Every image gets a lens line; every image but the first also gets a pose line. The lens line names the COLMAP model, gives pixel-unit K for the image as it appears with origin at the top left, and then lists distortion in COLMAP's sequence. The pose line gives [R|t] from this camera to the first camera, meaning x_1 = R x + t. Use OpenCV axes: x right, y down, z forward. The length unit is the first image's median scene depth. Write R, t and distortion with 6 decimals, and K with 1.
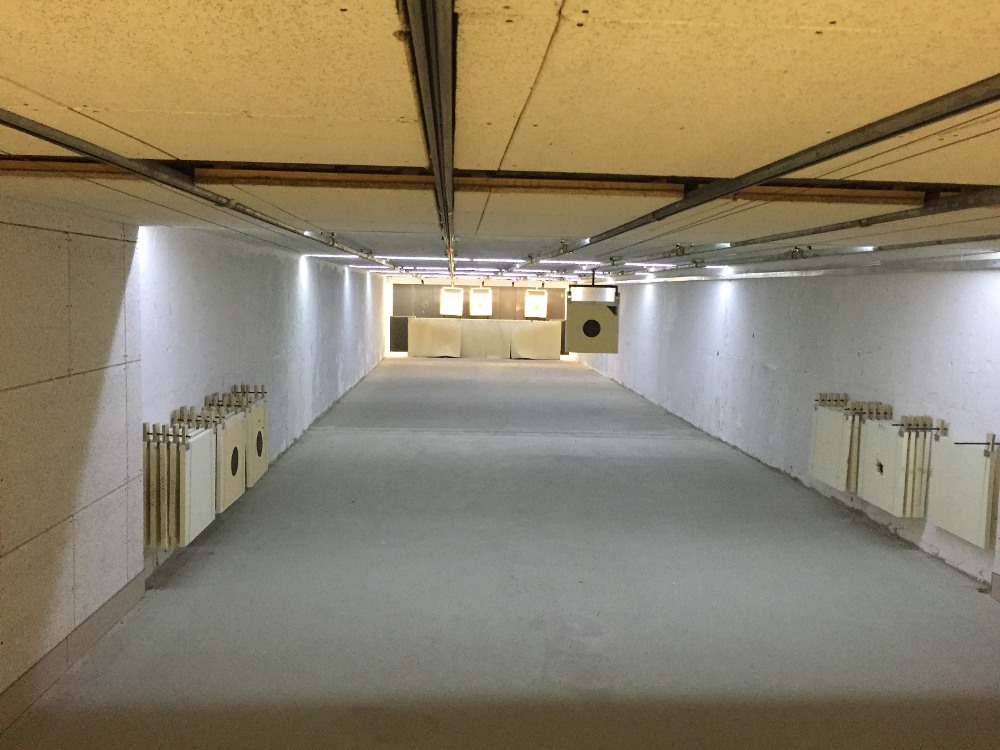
lens RADIAL K [[848.4, 0, 500.0], [0, 848.4, 375.0], [0, 0, 1]] dist [0.053955, 0.000055]
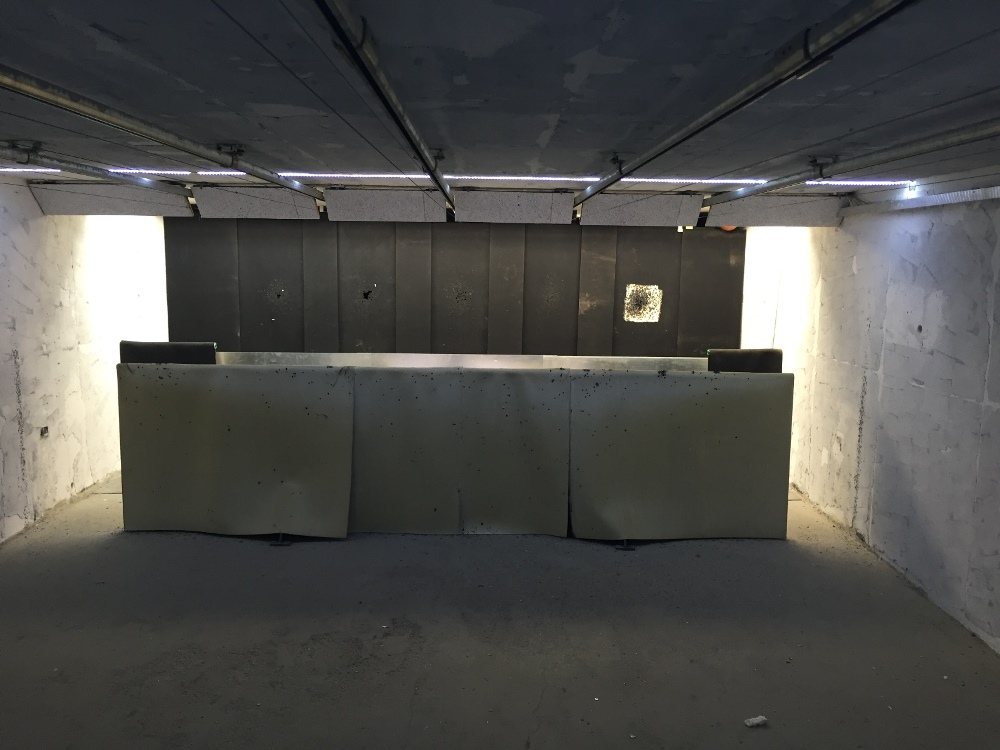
lens RADIAL K [[848.4, 0, 500.0], [0, 848.4, 375.0], [0, 0, 1]] dist [0.053955, 0.000055]
pose [[0.999197, -0.006483, -0.039532, 0.010623], [0.008156, 0.999072, 0.042300, -0.242244], [0.039221, -0.042589, 0.998323, 2.541636]]
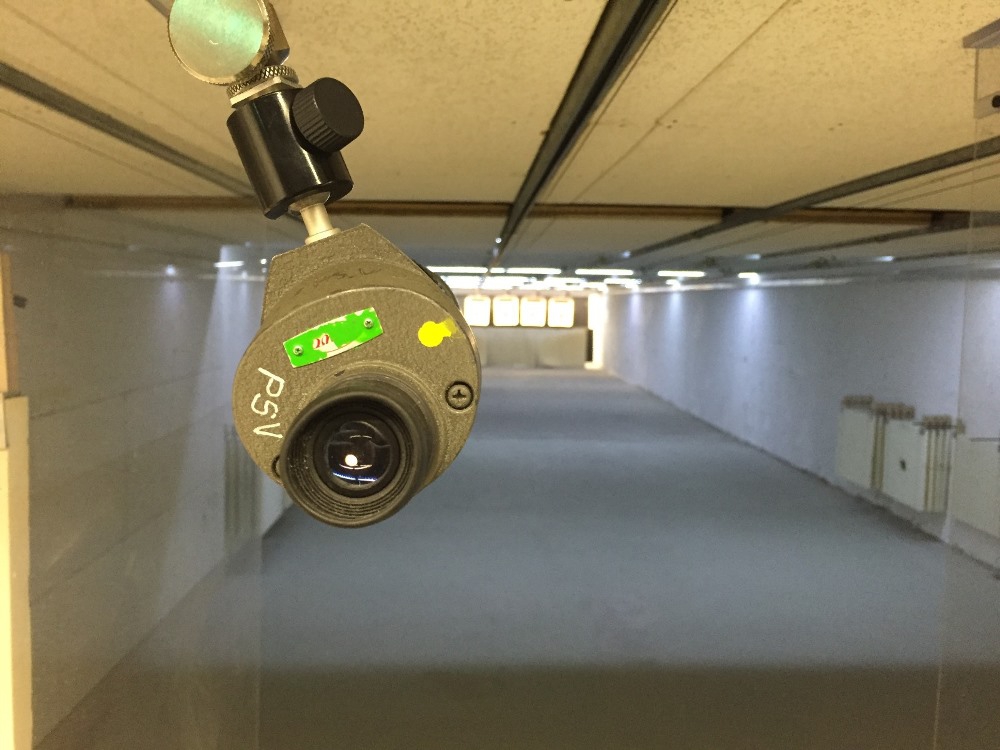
lens RADIAL K [[862.2, 0, 500.0], [0, 862.2, 375.0], [0, 0, 1]] dist [0.033656, -0.005696]
pose [[0.999714, -0.005754, -0.023191, -0.024242], [0.005491, 0.999920, -0.011412, 0.005967], [0.023255, 0.011281, 0.999666, -0.072435]]
